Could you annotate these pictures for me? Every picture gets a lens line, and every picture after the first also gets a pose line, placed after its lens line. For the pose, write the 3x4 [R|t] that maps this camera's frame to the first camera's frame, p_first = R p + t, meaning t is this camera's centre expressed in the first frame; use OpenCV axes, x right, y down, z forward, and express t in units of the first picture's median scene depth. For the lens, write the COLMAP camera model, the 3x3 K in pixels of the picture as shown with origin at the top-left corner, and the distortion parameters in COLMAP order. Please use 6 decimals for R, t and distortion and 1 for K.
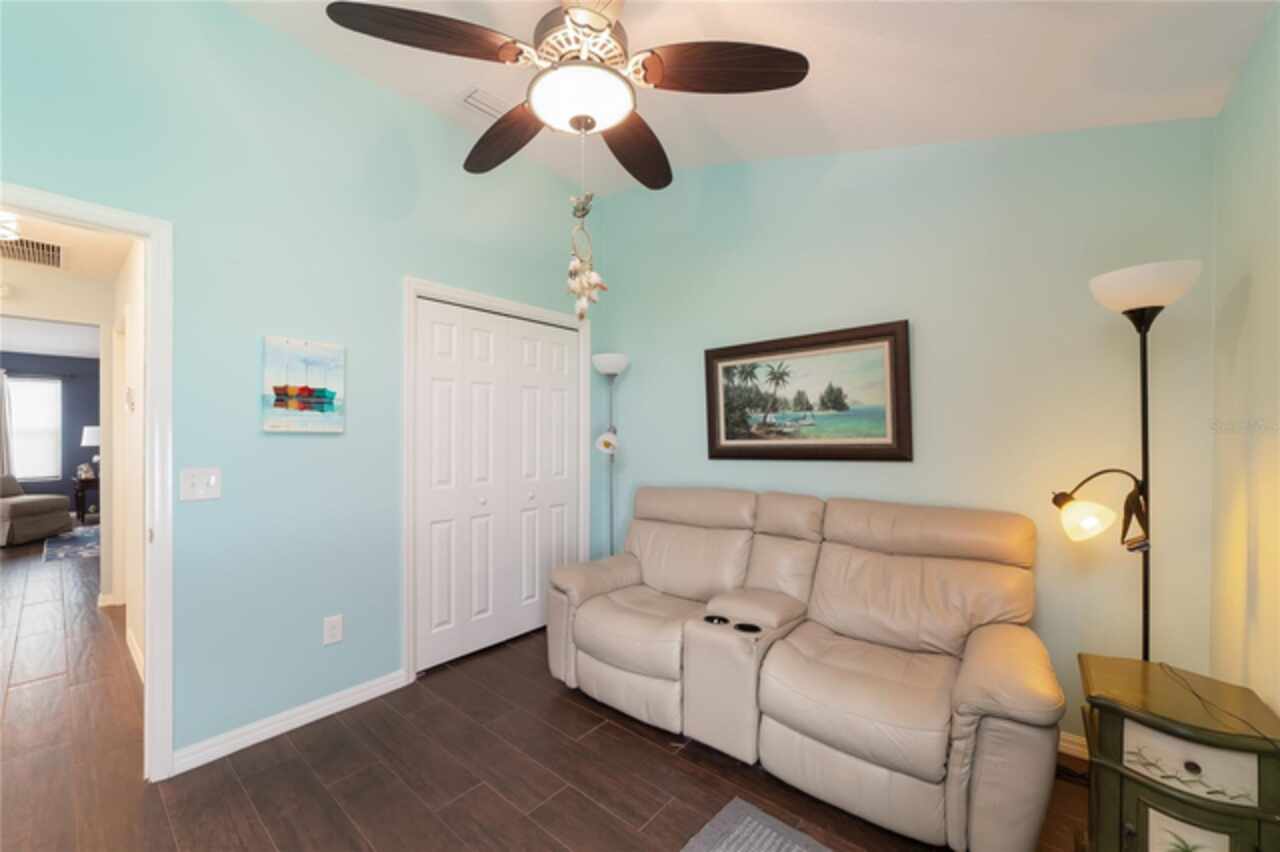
lens RADIAL K [[497.3, 0, 628.8], [0, 497.3, 433.9], [0, 0, 1]] dist [-0.004133, -0.000163]
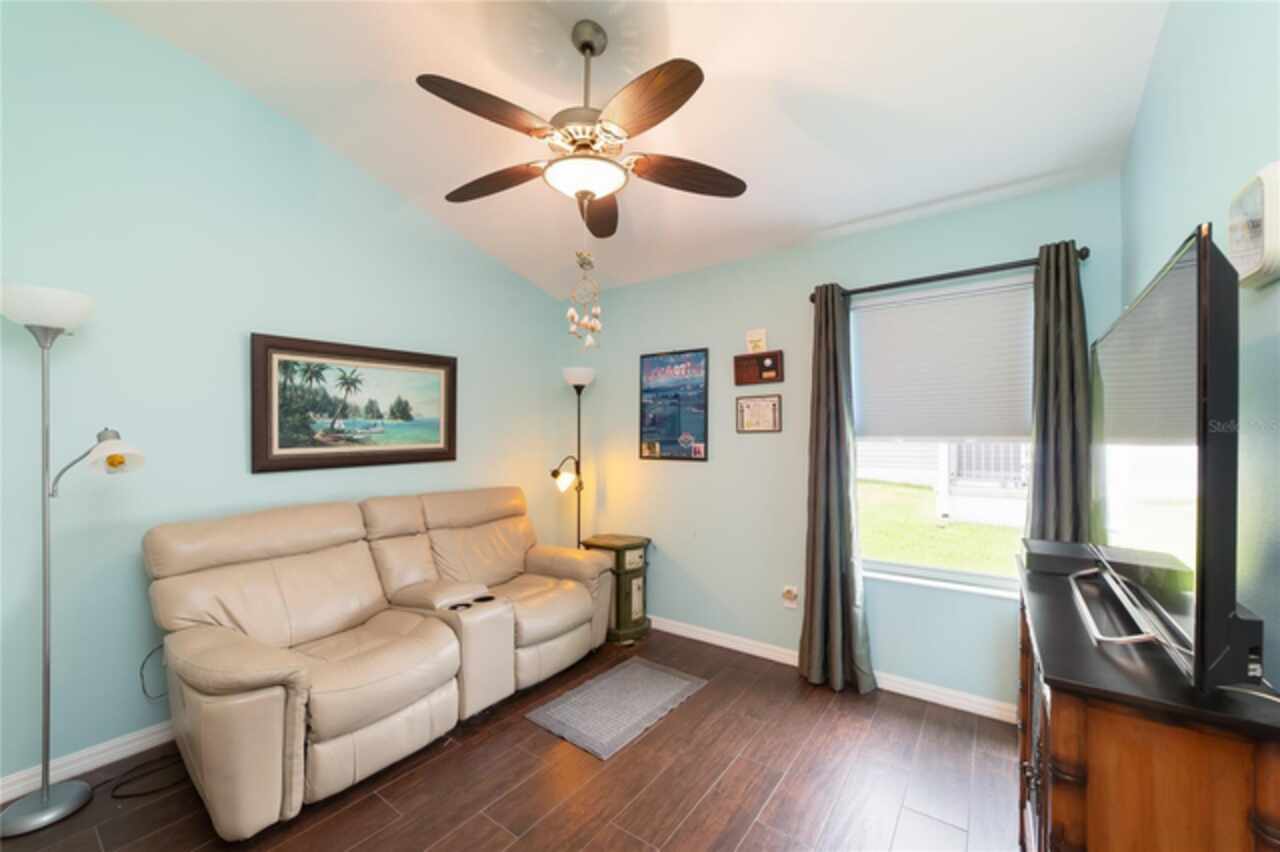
lens RADIAL K [[497.3, 0, 630.1], [0, 497.3, 431.8], [0, 0, 1]] dist [-0.004133, -0.000163]
pose [[-0.052553, 0.007417, 0.998591, -0.712070], [-0.003380, 0.999965, -0.007605, -0.012172], [-0.998612, -0.003775, -0.052526, 0.498463]]
